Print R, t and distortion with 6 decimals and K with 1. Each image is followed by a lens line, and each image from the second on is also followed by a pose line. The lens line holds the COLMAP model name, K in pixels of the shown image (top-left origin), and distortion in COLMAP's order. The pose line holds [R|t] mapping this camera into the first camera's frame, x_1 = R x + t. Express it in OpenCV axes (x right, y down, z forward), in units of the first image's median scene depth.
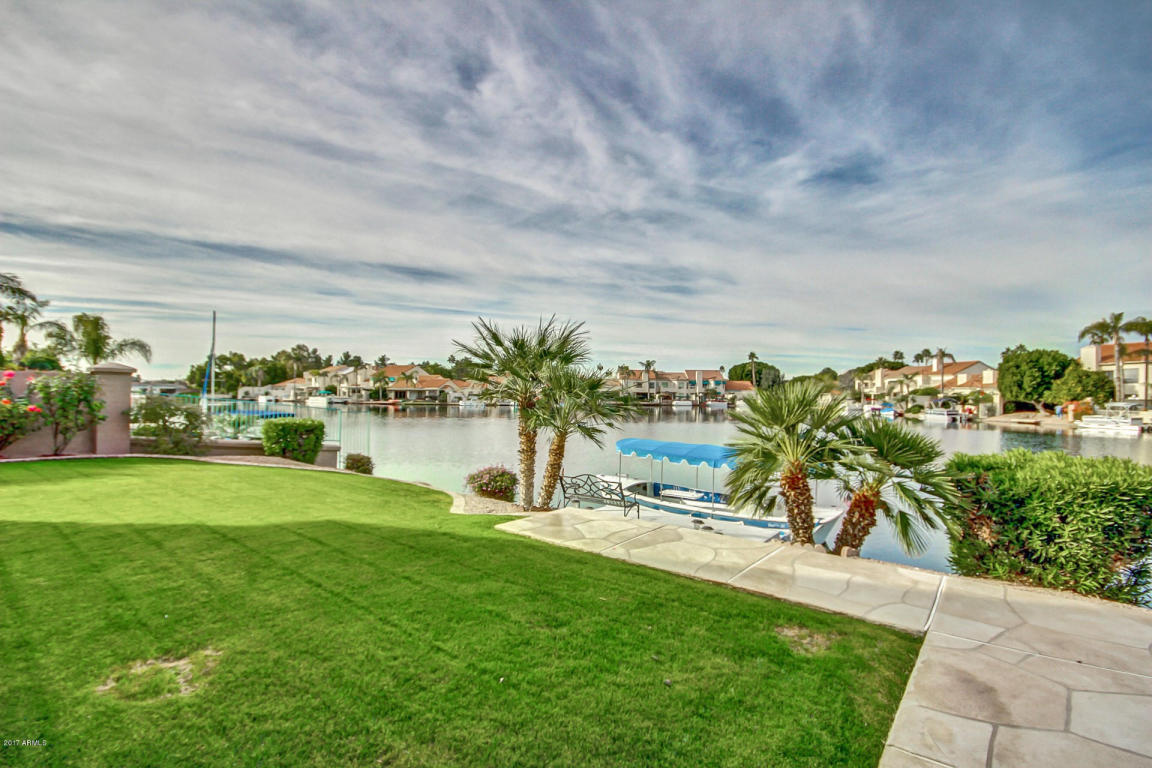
lens RADIAL K [[523.2, 0, 568.2], [0, 523.2, 393.8], [0, 0, 1]] dist [-0.012798, -0.002176]
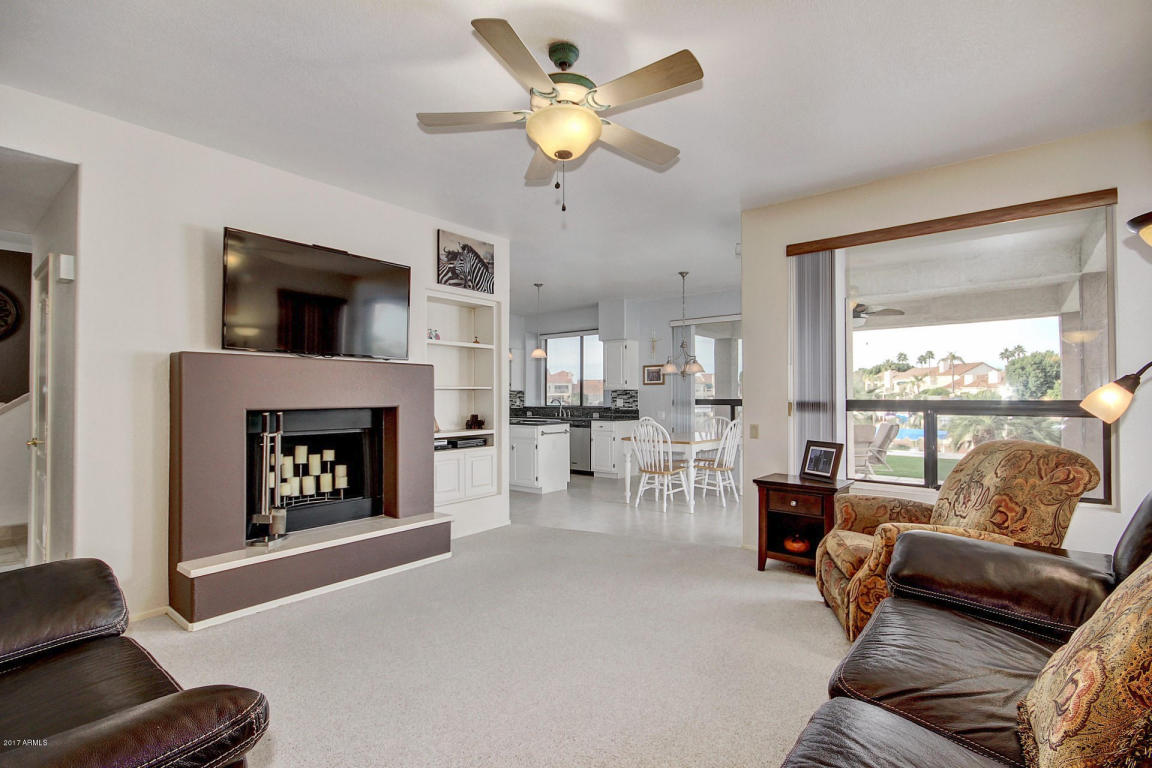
lens RADIAL K [[523.2, 0, 563.4], [0, 523.2, 390.1], [0, 0, 1]] dist [-0.012798, -0.002176]
pose [[0.999922, -0.012428, 0.001564, -0.083657], [0.012450, 0.999805, -0.015311, -0.000246], [-0.001373, 0.015329, 0.999882, -0.076253]]
